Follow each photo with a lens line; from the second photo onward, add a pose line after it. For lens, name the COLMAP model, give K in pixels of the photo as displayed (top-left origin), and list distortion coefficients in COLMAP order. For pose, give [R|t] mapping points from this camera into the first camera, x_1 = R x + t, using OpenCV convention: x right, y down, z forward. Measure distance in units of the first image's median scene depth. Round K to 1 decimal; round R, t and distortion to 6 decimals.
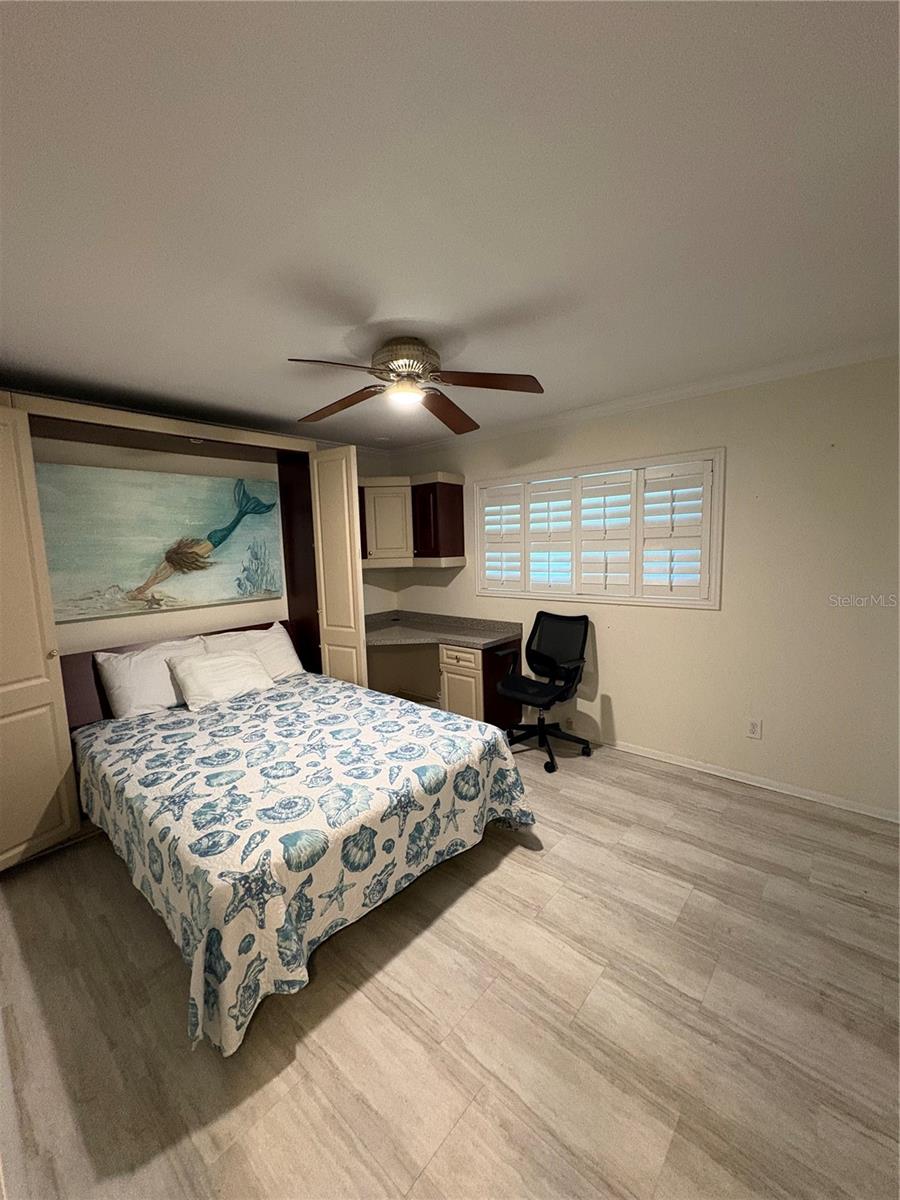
lens RADIAL K [[478.7, 0, 447.5], [0, 478.7, 598.0], [0, 0, 1]] dist [-0.000060, 0.000445]
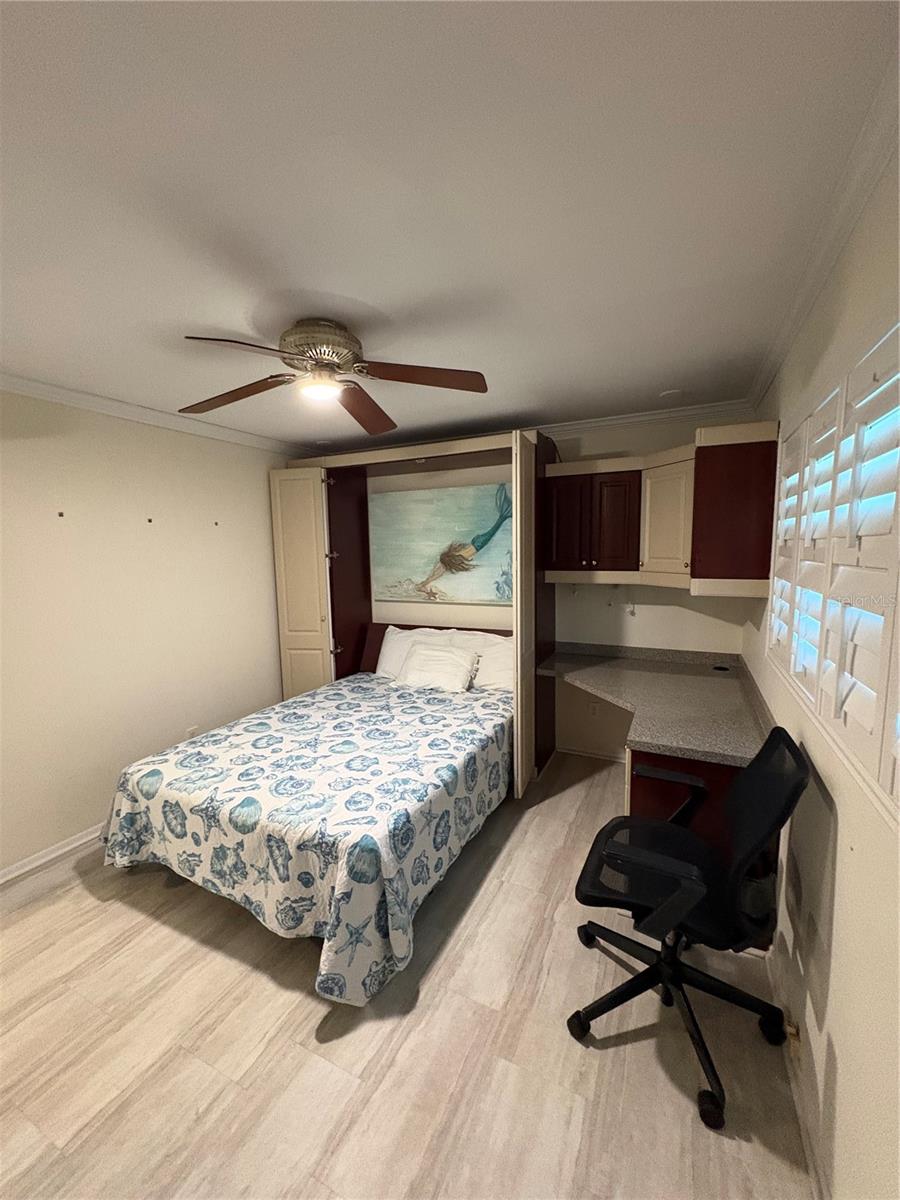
lens RADIAL K [[478.7, 0, 447.5], [0, 478.7, 598.0], [0, 0, 1]] dist [-0.000060, 0.000445]
pose [[0.268001, 0.126344, -0.955098, 0.693033], [-0.099819, 0.989670, 0.102907, -0.136497], [0.958234, 0.067758, 0.277844, 0.830143]]
